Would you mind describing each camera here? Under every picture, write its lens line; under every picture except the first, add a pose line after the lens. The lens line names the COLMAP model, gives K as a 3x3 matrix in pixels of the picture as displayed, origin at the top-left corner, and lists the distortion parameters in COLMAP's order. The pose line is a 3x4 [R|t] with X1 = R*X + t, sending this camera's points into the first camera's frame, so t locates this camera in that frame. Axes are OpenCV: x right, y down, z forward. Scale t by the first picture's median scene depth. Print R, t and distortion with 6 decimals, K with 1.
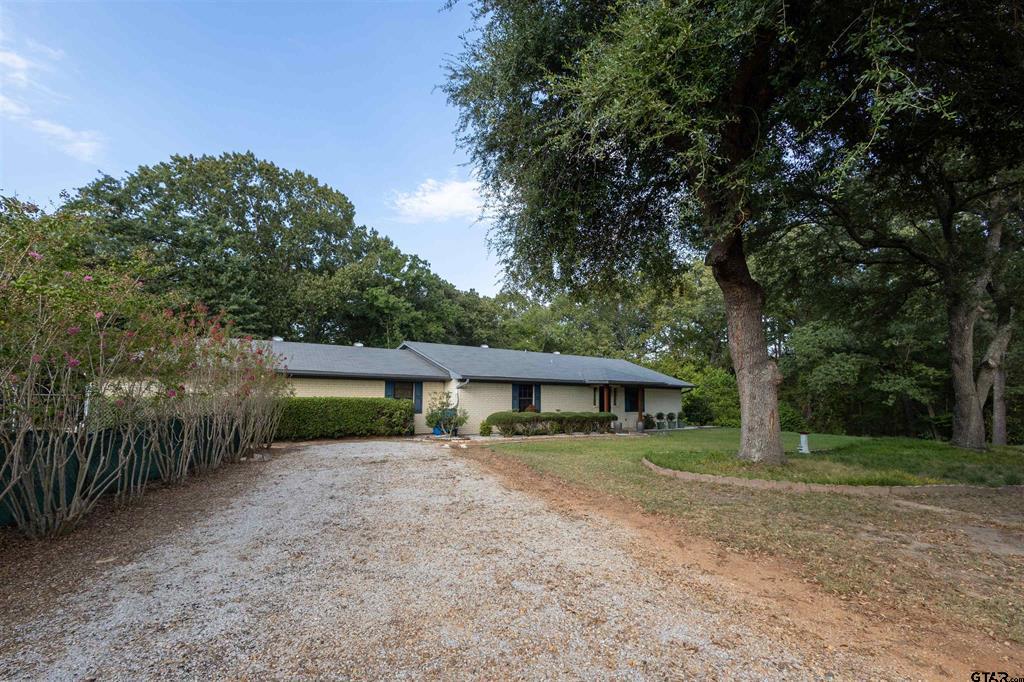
lens RADIAL K [[514.5, 0, 499.2], [0, 514.5, 335.1], [0, 0, 1]] dist [0.020007, -0.000319]
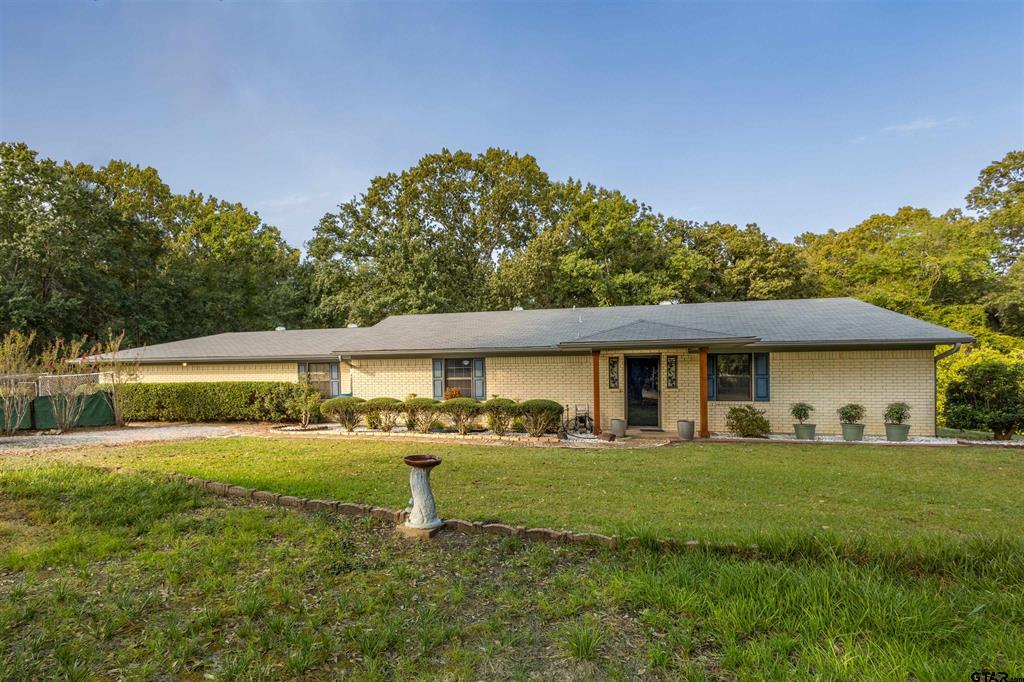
lens RADIAL K [[514.5, 0, 499.2], [0, 514.5, 335.1], [0, 0, 1]] dist [0.020007, -0.000319]
pose [[0.592189, -0.089823, -0.800777, 0.636248], [0.110044, 0.993472, -0.030058, 0.091040], [0.798250, -0.070321, 0.598208, 0.629648]]
